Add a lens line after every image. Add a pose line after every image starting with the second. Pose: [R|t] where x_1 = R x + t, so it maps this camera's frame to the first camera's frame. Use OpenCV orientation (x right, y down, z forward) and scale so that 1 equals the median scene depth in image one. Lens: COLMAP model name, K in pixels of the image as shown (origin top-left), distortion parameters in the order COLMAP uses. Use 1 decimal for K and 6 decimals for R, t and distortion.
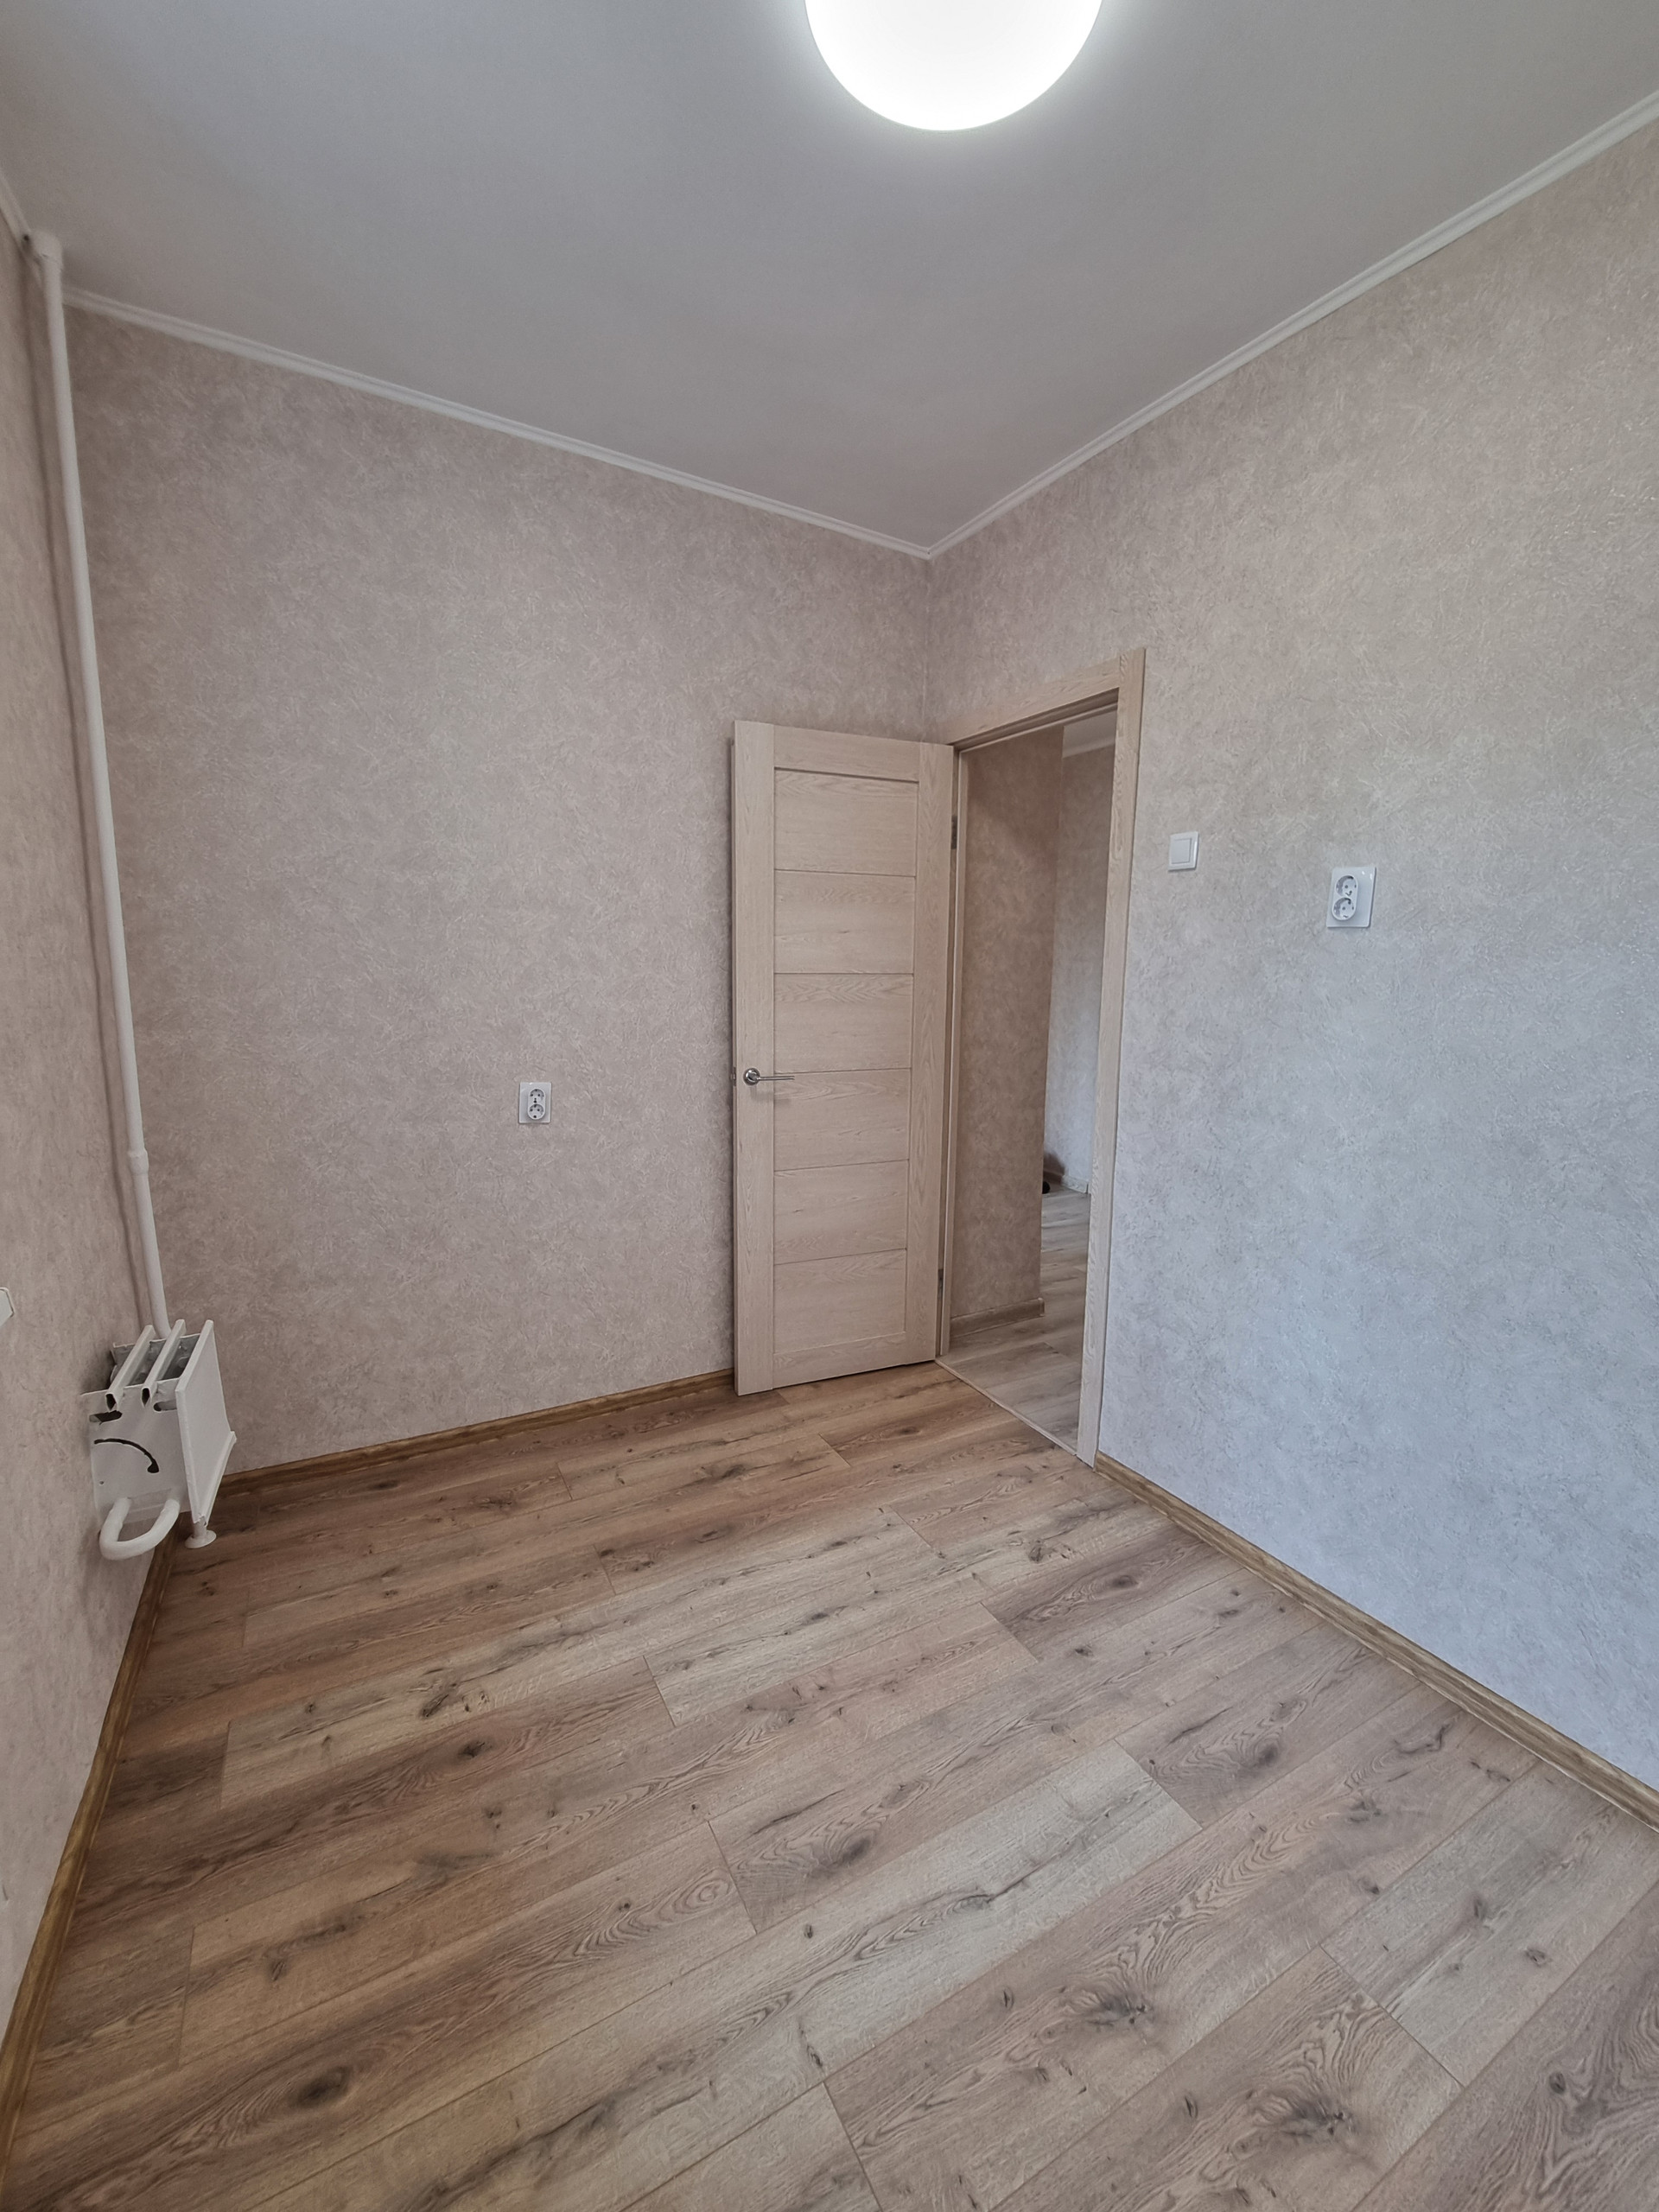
lens RADIAL K [[908.5, 0, 835.6], [0, 908.5, 1102.0], [0, 0, 1]] dist [0.003278, -0.004609]
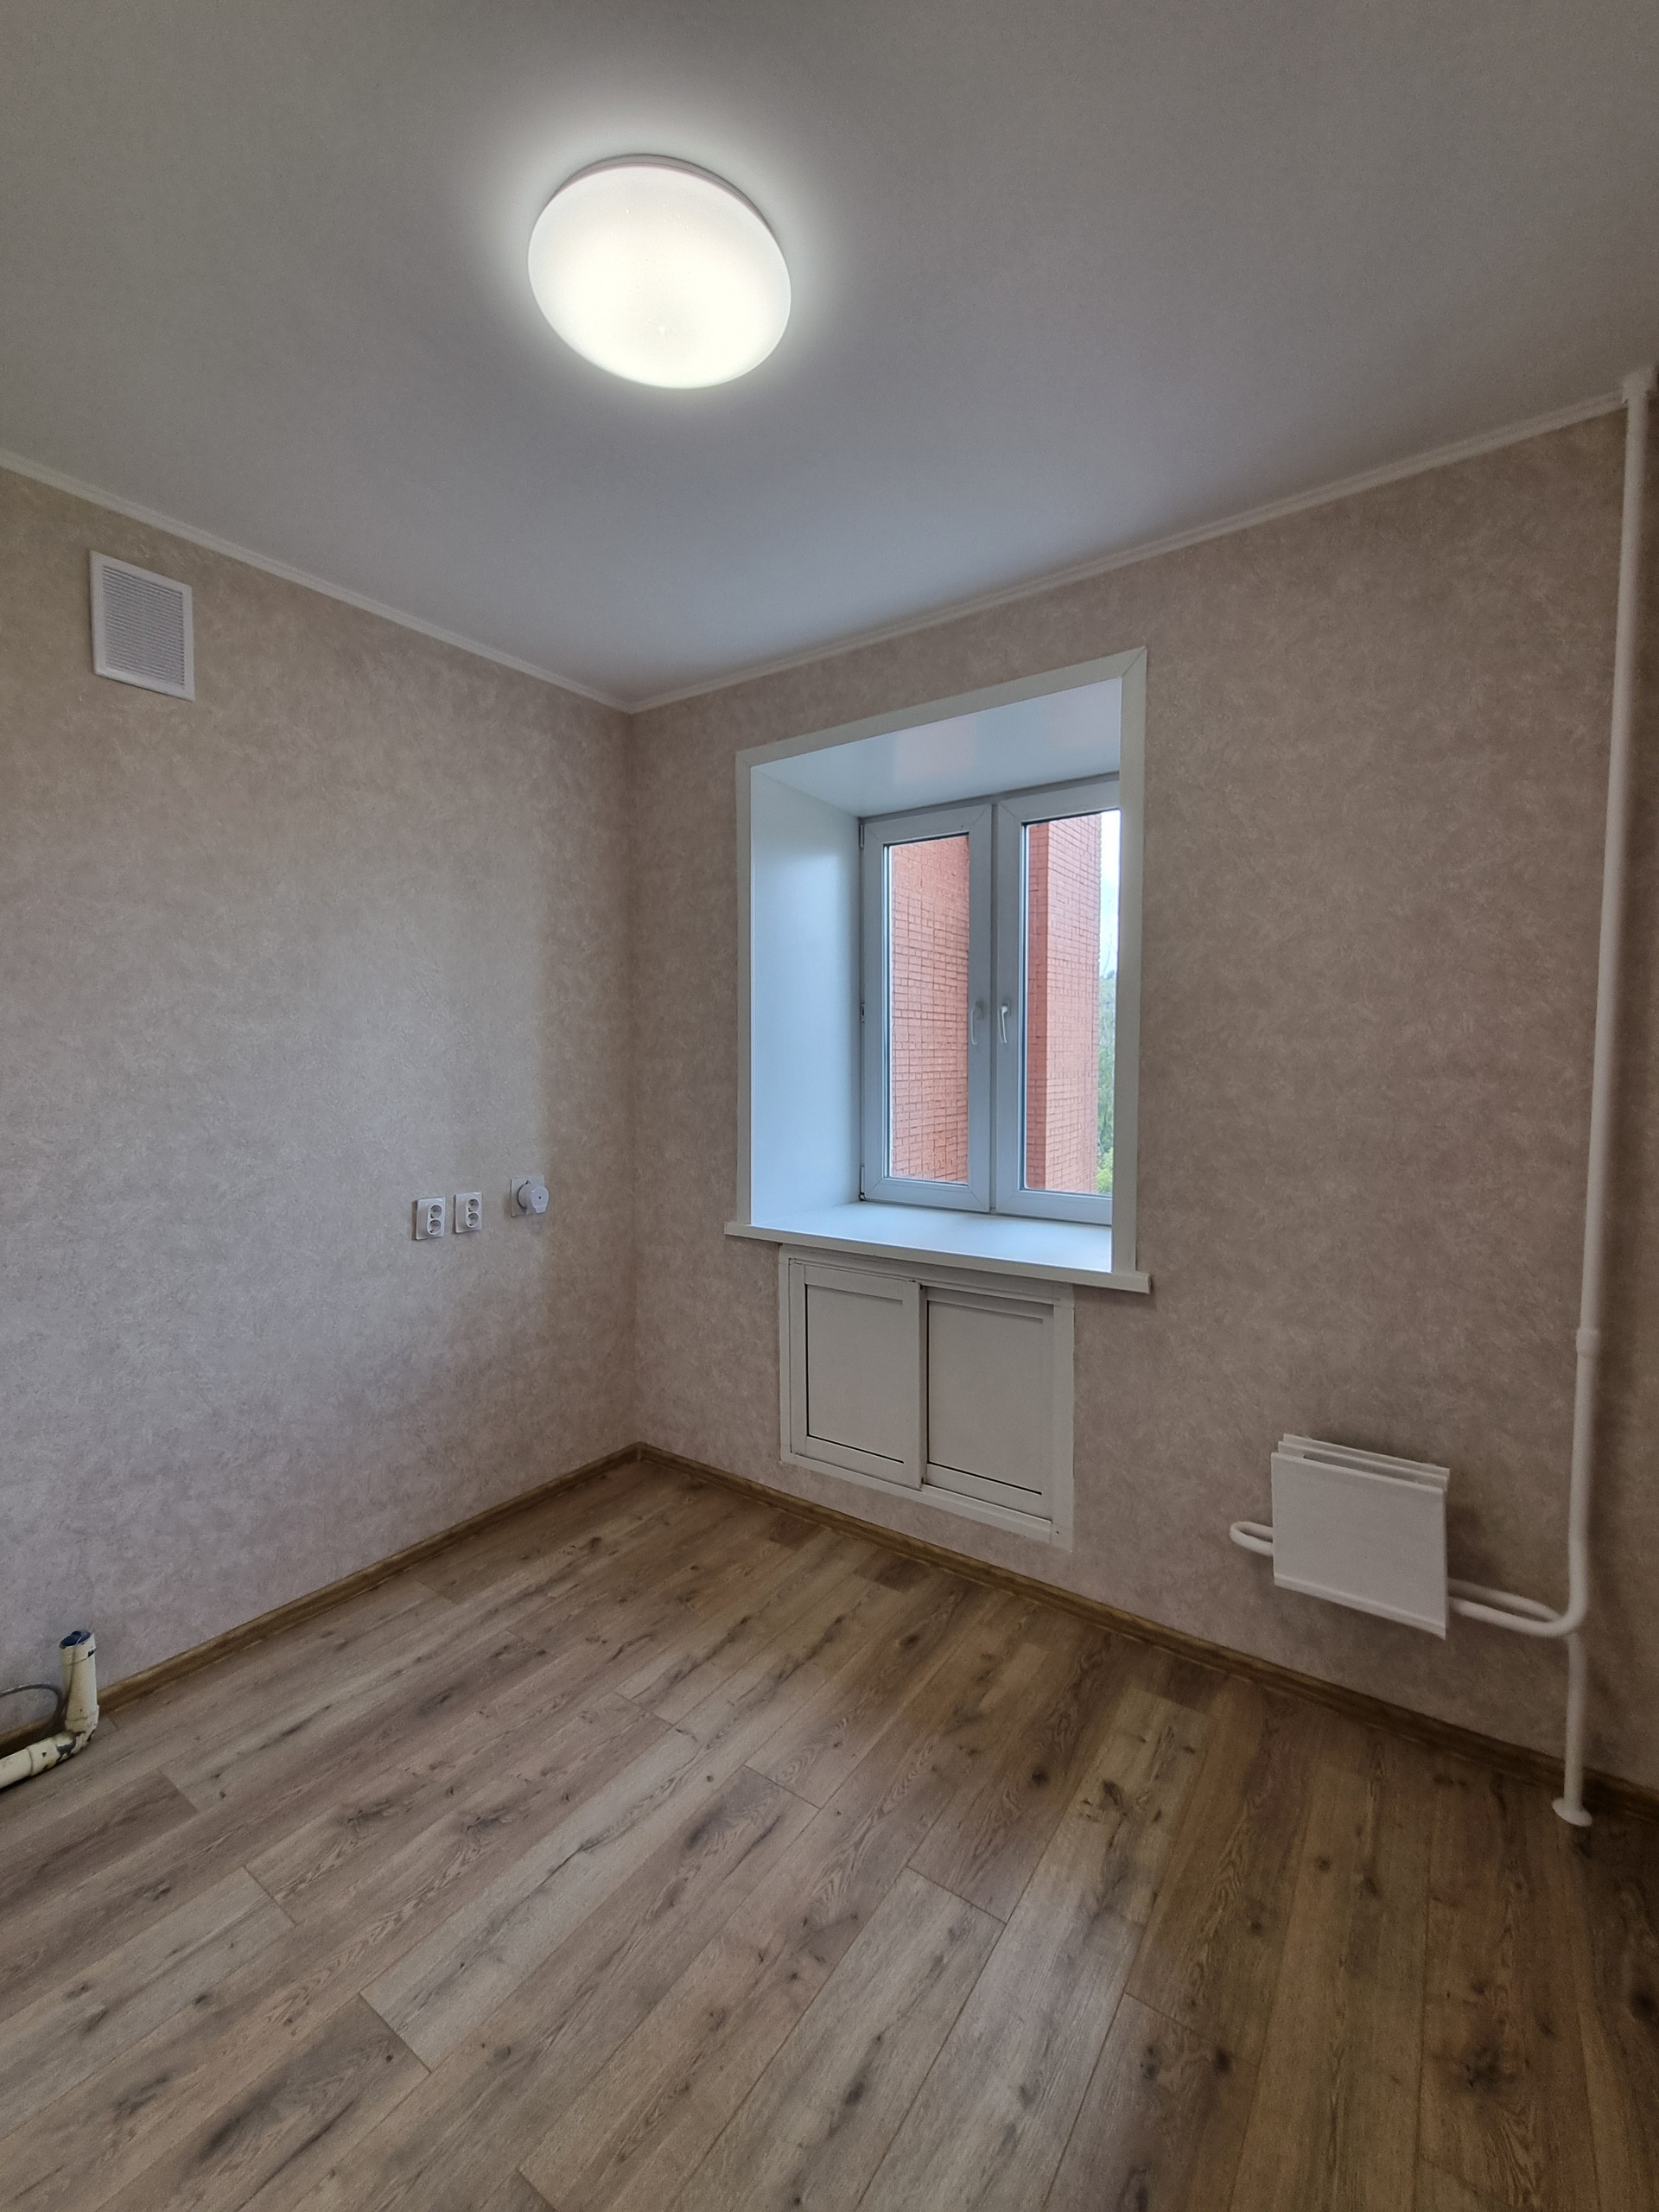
lens RADIAL K [[908.5, 0, 840.6], [0, 908.5, 1101.5], [0, 0, 1]] dist [0.003278, -0.004609]
pose [[-0.889500, 0.009508, -0.456837, 0.393755], [-0.085760, 0.978542, 0.187350, -0.371220], [0.448815, 0.205826, -0.869598, 1.942982]]
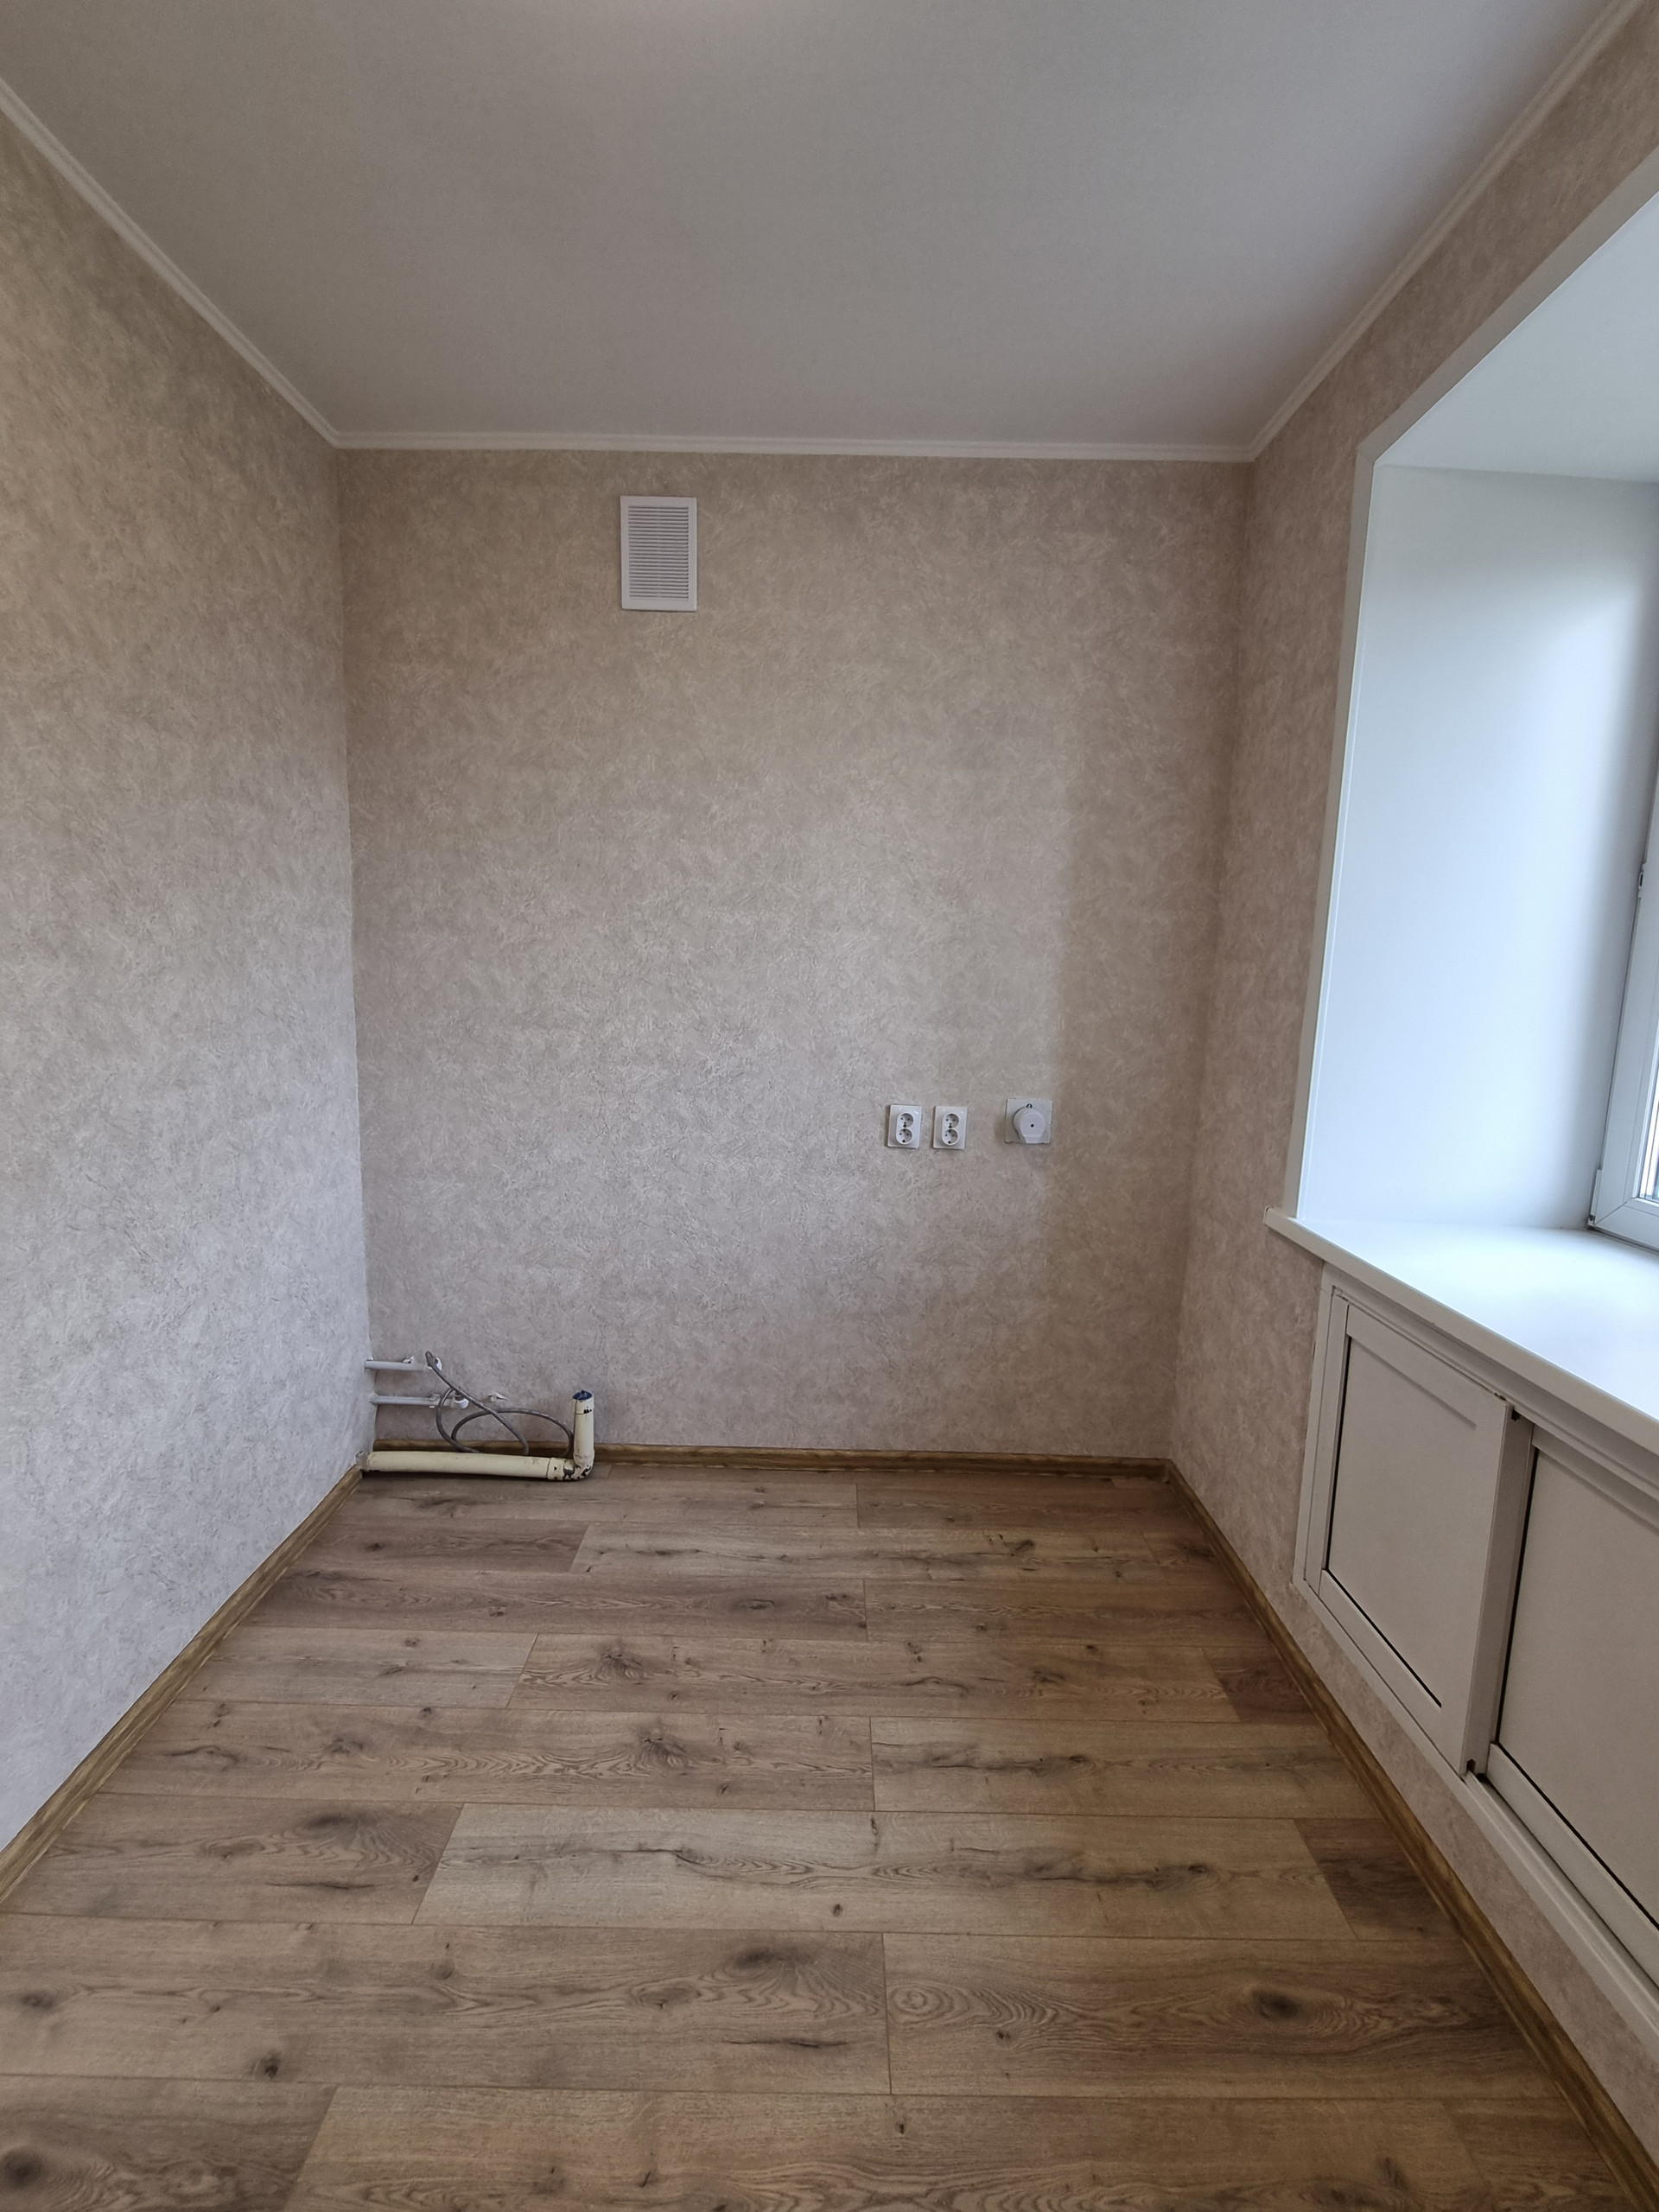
lens RADIAL K [[908.5, 0, 835.0], [0, 908.5, 1101.3], [0, 0, 1]] dist [0.003278, -0.004609]
pose [[-0.878326, -0.104921, 0.466407, -0.388807], [0.039171, 0.956544, 0.288946, -0.271202], [-0.476455, 0.272058, -0.836047, 1.503376]]
